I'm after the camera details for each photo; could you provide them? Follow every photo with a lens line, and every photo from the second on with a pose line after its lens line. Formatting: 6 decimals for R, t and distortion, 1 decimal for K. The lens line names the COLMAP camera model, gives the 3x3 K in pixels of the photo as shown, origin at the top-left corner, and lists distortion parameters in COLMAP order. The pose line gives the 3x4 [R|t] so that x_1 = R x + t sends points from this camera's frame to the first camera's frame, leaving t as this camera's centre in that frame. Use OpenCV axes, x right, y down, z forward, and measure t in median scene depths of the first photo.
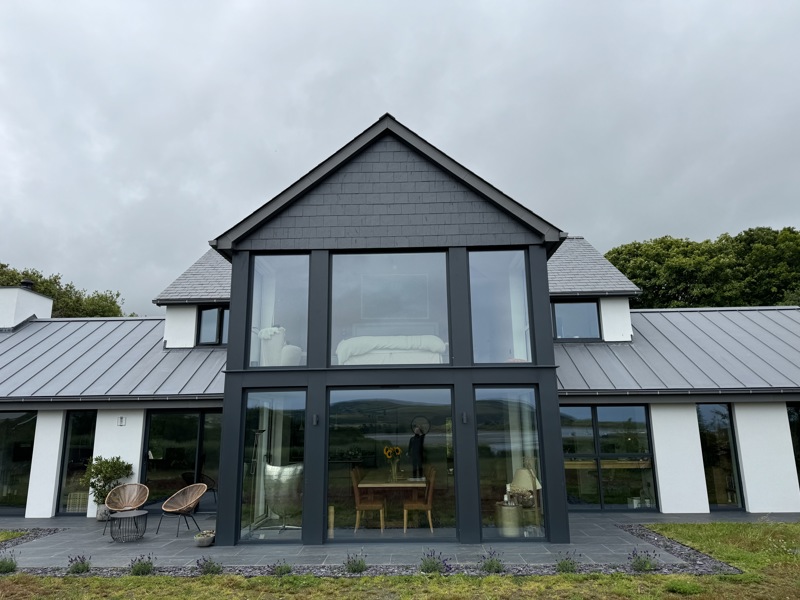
lens RADIAL K [[559.8, 0, 396.0], [0, 559.8, 293.7], [0, 0, 1]] dist [0.074271, -0.087138]
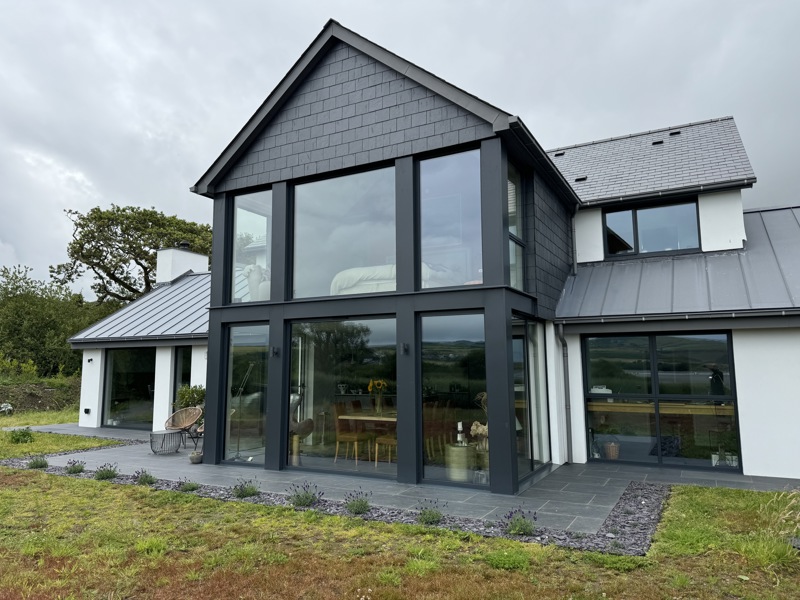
lens RADIAL K [[559.8, 0, 396.0], [0, 559.8, 293.7], [0, 0, 1]] dist [0.074271, -0.087138]
pose [[0.893511, -0.050763, -0.446162, 0.458807], [0.095434, 0.992358, 0.078213, 0.056127], [0.438782, -0.112464, 0.891528, 0.185638]]
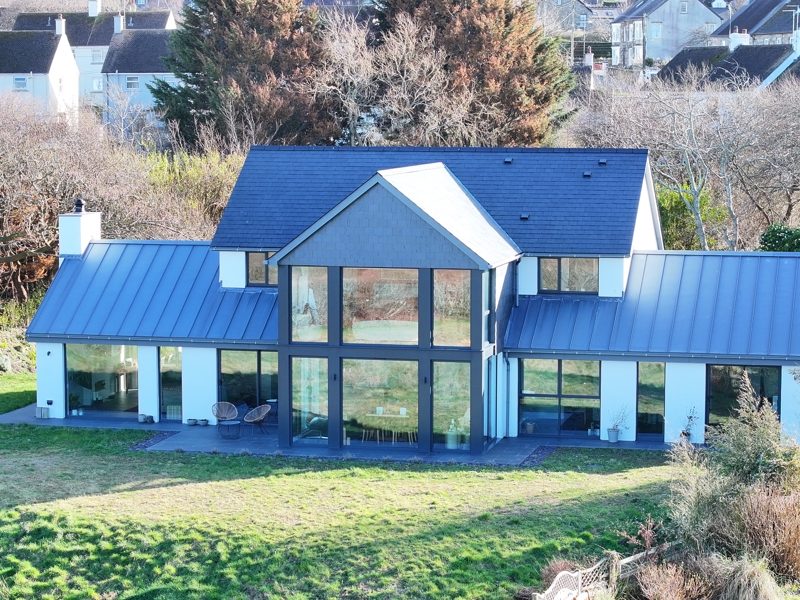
lens RADIAL K [[1899.6, 0, 400.0], [0, 1899.6, 300.0], [0, 0, 1]] dist [-0.001156, 0.086919]
pose [[0.978630, 0.032252, -0.203083, 1.015095], [0.034820, 0.947368, 0.318248, -1.520436], [0.202658, -0.318518, 0.926000, -3.485127]]
